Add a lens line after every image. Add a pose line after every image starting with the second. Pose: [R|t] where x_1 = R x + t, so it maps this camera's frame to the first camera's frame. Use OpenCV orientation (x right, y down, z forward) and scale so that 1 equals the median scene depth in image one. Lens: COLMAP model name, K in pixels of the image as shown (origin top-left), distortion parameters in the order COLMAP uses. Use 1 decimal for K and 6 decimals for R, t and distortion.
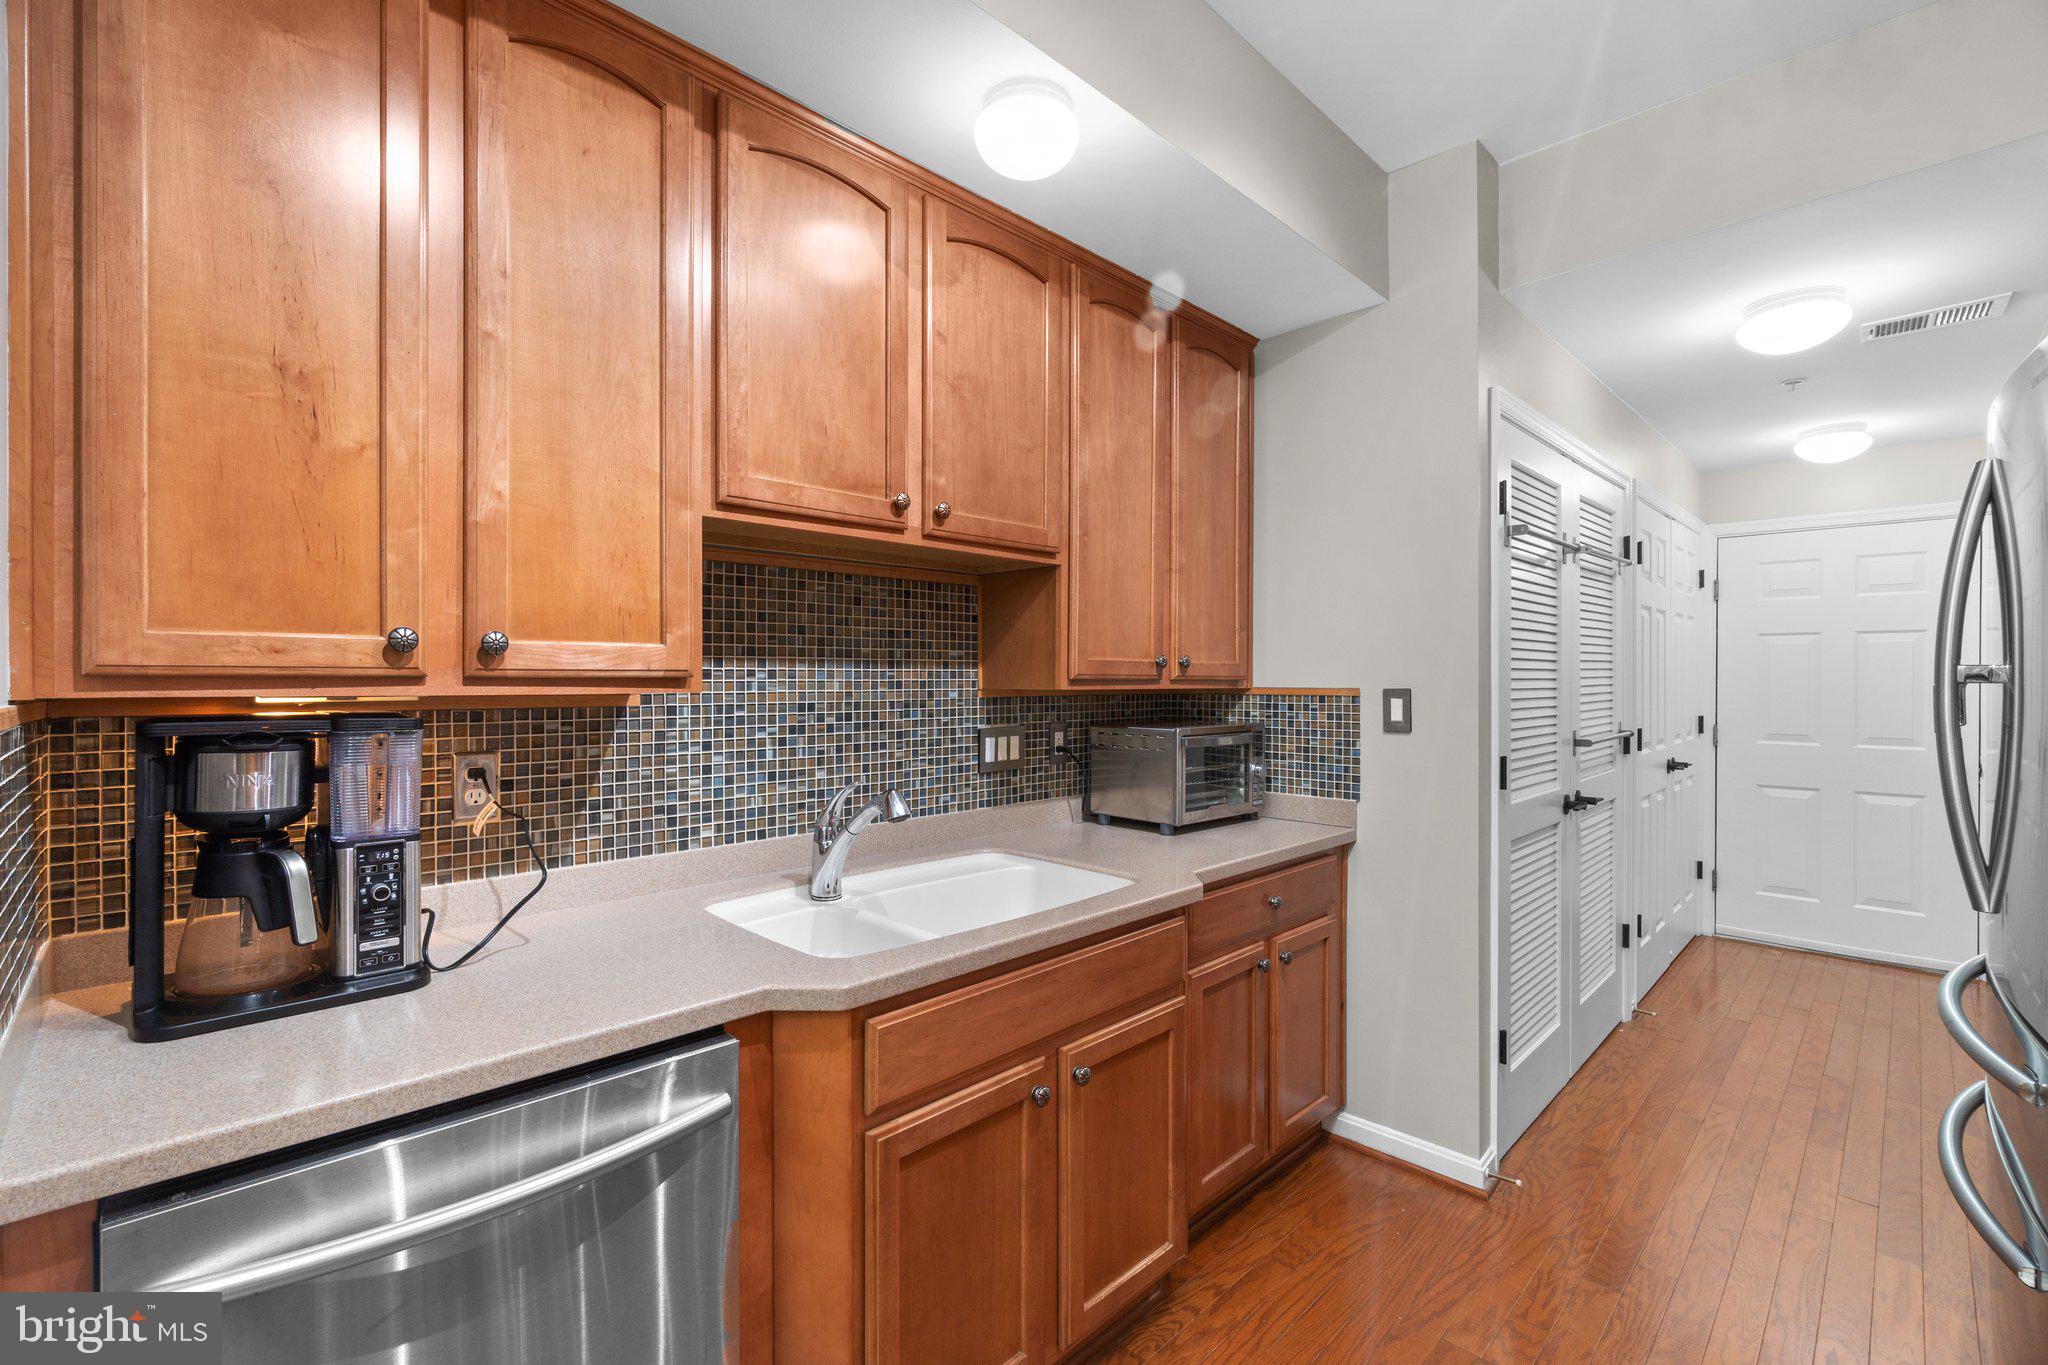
lens RADIAL K [[888.6, 0, 1016.6], [0, 888.6, 676.5], [0, 0, 1]] dist [0.001036, 0.000175]
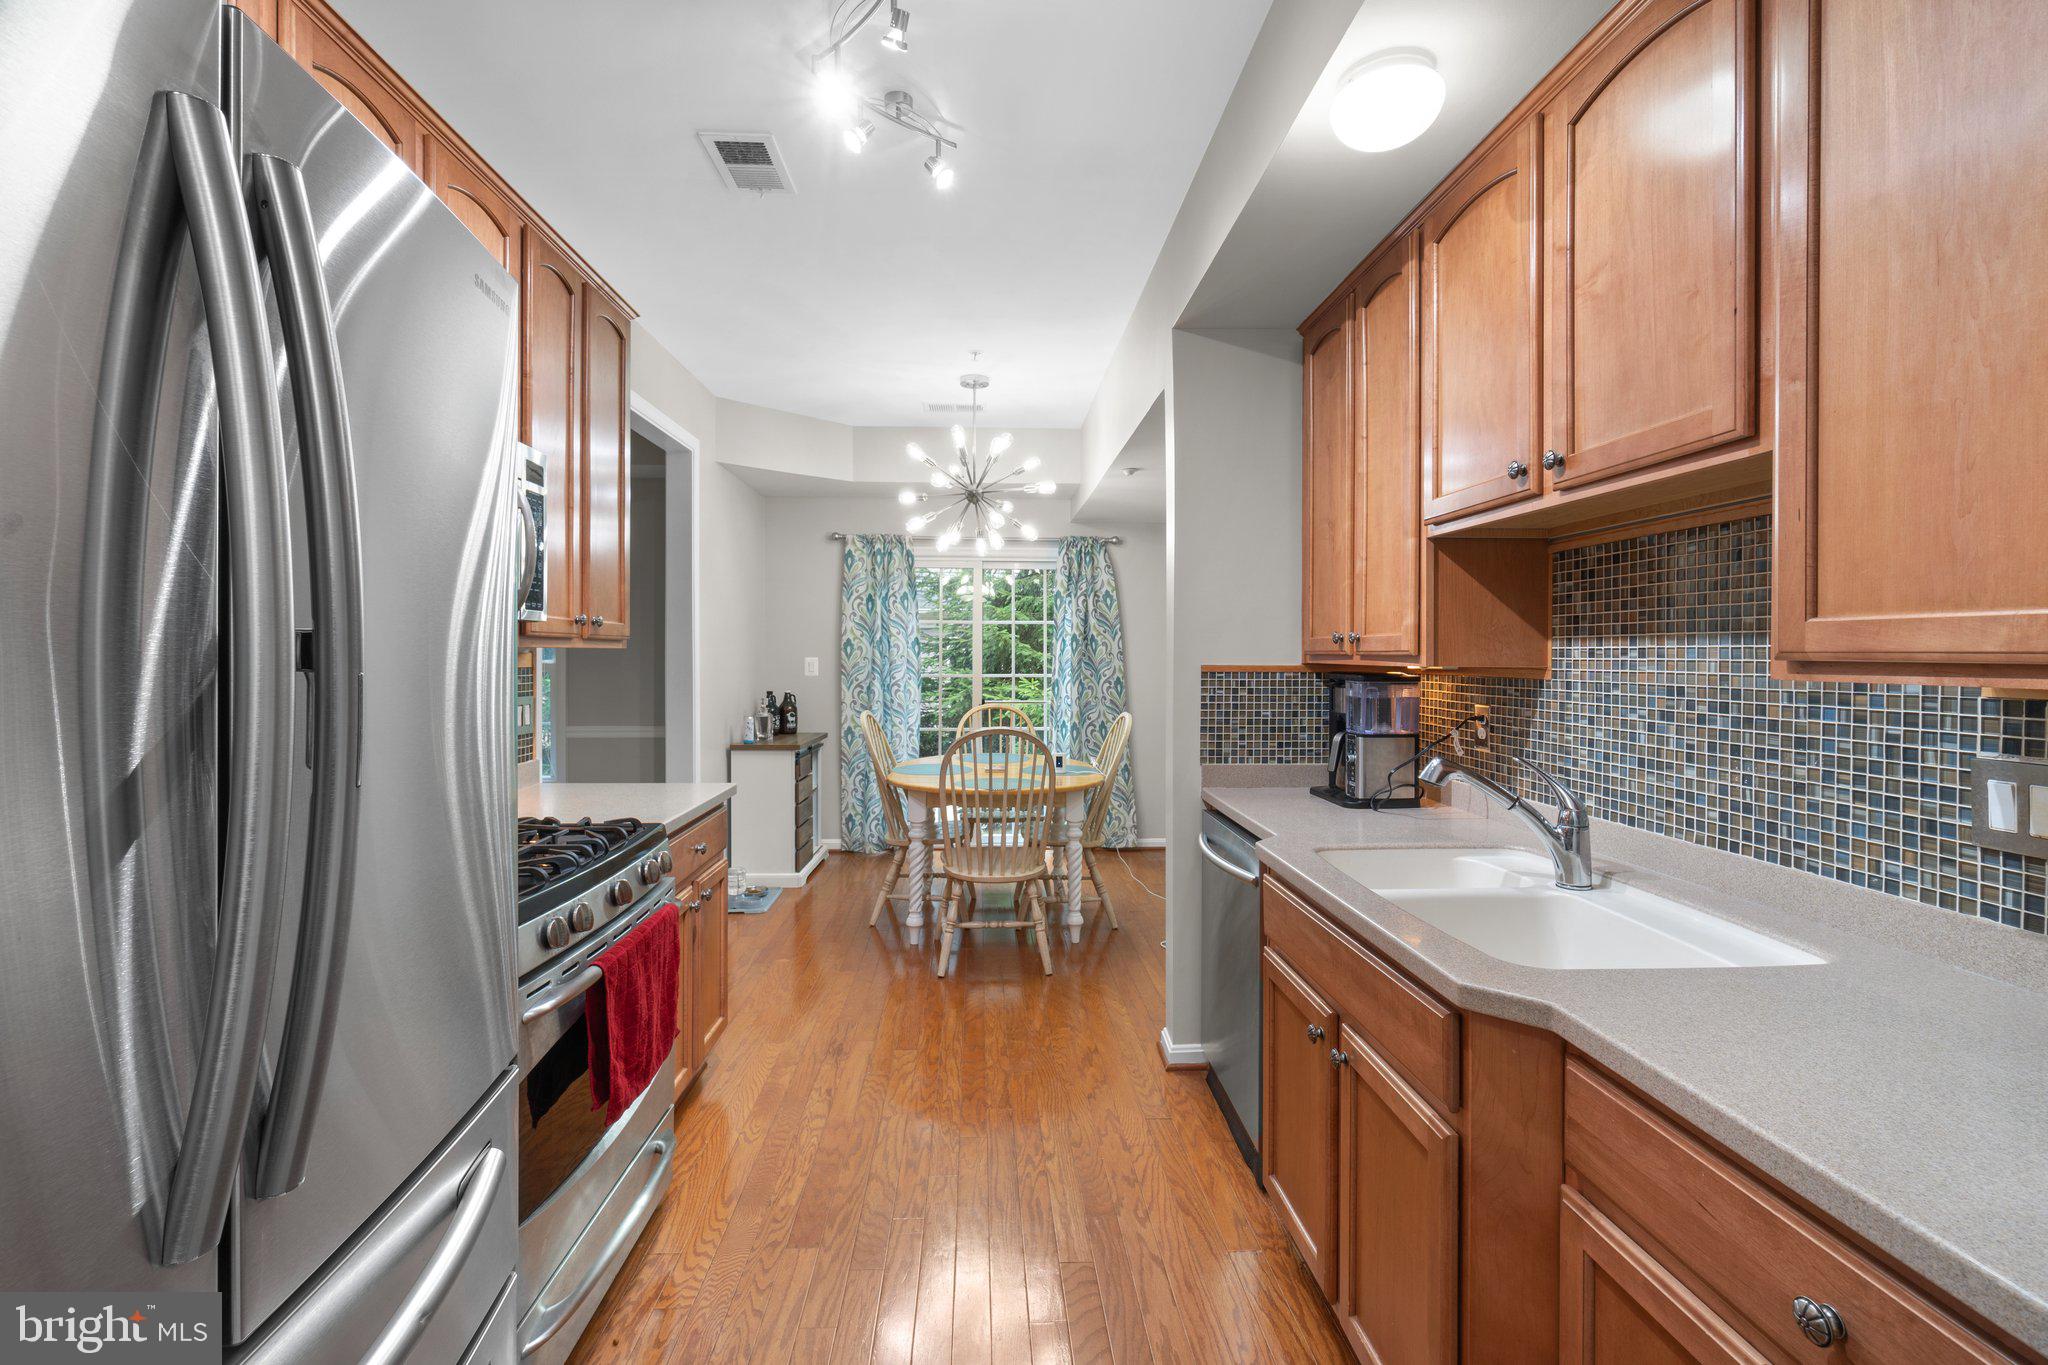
lens RADIAL K [[888.6, 0, 1016.6], [0, 888.6, 676.5], [0, 0, 1]] dist [0.001036, 0.000175]
pose [[-0.671869, 0.015987, -0.740498, 0.815052], [-0.002482, 0.999713, 0.023835, 0.001659], [0.740666, 0.017852, -0.671636, 1.090683]]
